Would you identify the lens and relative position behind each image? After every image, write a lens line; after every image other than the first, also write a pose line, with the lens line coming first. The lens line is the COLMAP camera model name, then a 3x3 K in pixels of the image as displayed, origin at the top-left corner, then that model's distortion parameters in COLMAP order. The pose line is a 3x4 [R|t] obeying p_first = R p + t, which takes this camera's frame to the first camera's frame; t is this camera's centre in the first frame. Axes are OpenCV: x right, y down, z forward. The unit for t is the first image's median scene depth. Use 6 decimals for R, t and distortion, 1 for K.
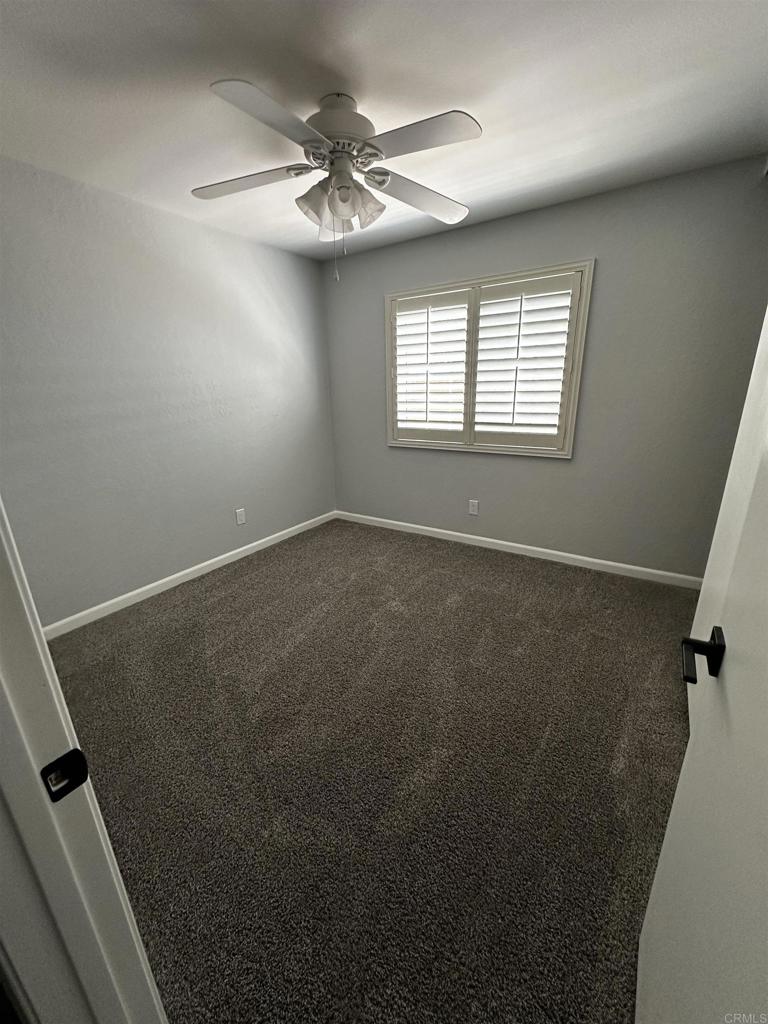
lens RADIAL K [[413.6, 0, 384.0], [0, 413.6, 512.0], [0, 0, 1]] dist [0.000786, 0.000020]
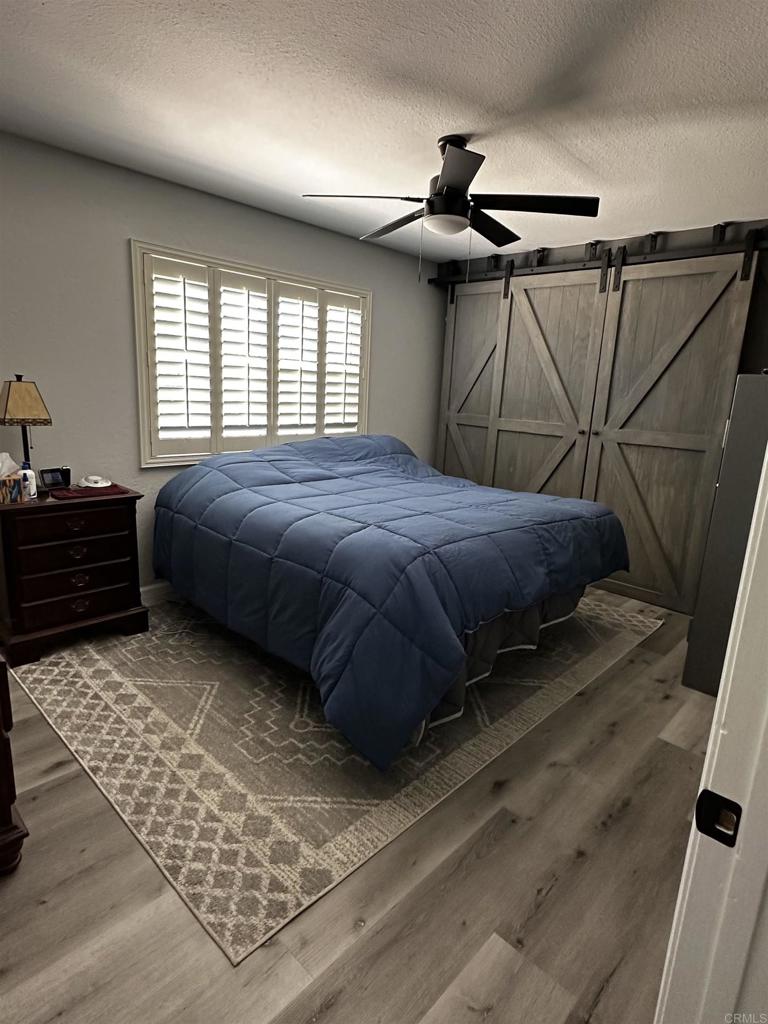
lens RADIAL K [[559.5, 0, 384.0], [0, 559.5, 512.0], [0, 0, 1]] dist [-0.001340, -0.000142]
pose [[0.170161, -0.185753, 0.967751, -0.919212], [0.249006, 0.958307, 0.140157, -0.145512], [-0.953437, 0.217127, 0.209320, 0.555835]]
